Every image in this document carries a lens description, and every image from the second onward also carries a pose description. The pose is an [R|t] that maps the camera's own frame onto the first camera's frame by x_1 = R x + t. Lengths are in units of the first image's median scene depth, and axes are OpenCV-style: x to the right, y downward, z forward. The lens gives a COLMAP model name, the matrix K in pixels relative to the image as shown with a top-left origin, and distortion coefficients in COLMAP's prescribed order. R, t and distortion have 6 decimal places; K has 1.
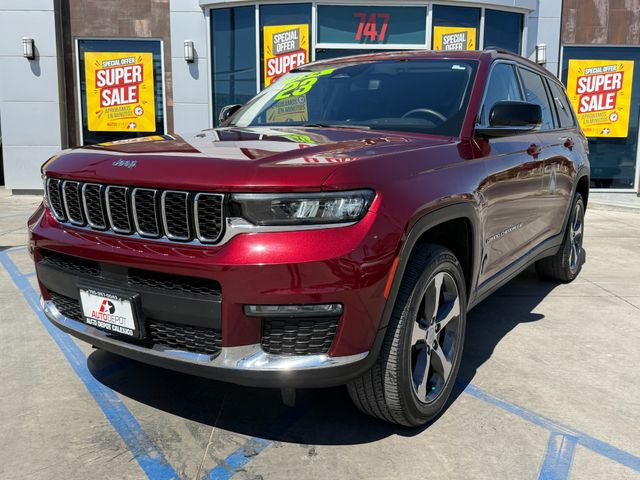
lens RADIAL K [[602.0, 0, 320.6], [0, 602.0, 242.8], [0, 0, 1]] dist [0.129902, -0.270446]
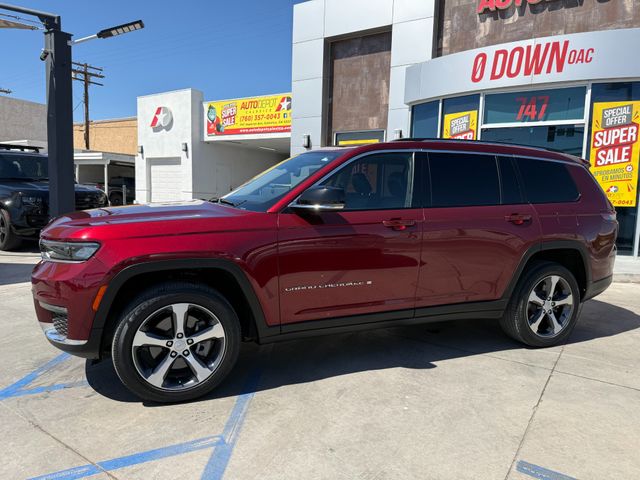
lens RADIAL K [[455.7, 0, 316.0], [0, 455.7, 240.3], [0, 0, 1]] dist [0.034034, -0.063918]
pose [[0.811668, 0.074678, -0.579325, 0.277195], [-0.113297, 0.993086, -0.030722, -0.026870], [0.573026, 0.090571, 0.814517, 0.067024]]
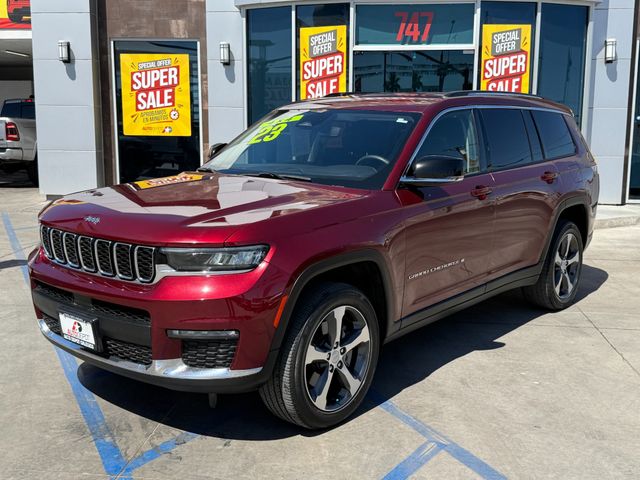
lens RADIAL K [[717.2, 0, 320.0], [0, 717.2, 240.0], [0, 0, 1]] dist [0.181170, -0.441253]
pose [[0.992227, 0.018343, -0.123079, 0.084384], [-0.019147, 0.999802, -0.005349, -0.019624], [0.122957, 0.007664, 0.992382, -0.118298]]
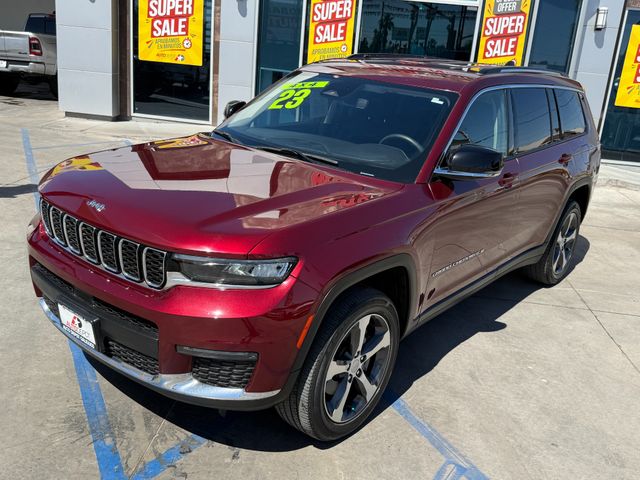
lens RADIAL K [[602.0, 0, 320.6], [0, 602.0, 242.8], [0, 0, 1]] dist [0.129902, -0.270446]
pose [[0.990734, 0.107220, -0.083365, 0.048550], [-0.094928, 0.985655, 0.139548, -0.059961], [0.097131, -0.130342, 0.986700, -0.029210]]
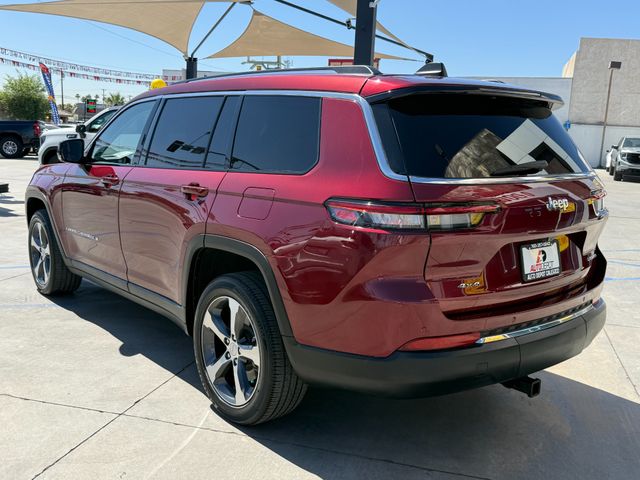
lens RADIAL K [[602.0, 0, 320.6], [0, 602.0, 242.8], [0, 0, 1]] dist [0.129902, -0.270446]
pose [[-0.299182, 0.140871, -0.943740, 0.484224], [-0.195747, 0.958946, 0.205196, -0.128974], [0.933902, 0.246125, -0.259325, 0.625487]]
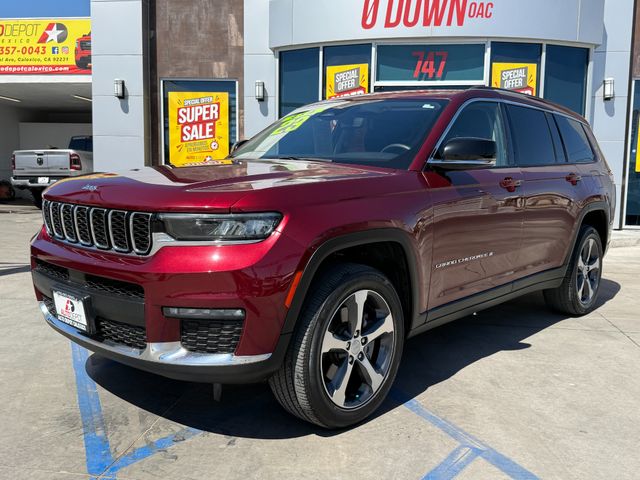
lens RADIAL K [[602.0, 0, 320.6], [0, 602.0, 242.8], [0, 0, 1]] dist [0.129902, -0.270446]
pose [[0.986841, 0.027632, -0.159318, 0.074545], [-0.036137, 0.998058, -0.050735, 0.005478], [0.157607, 0.055825, 0.985923, -0.027132]]
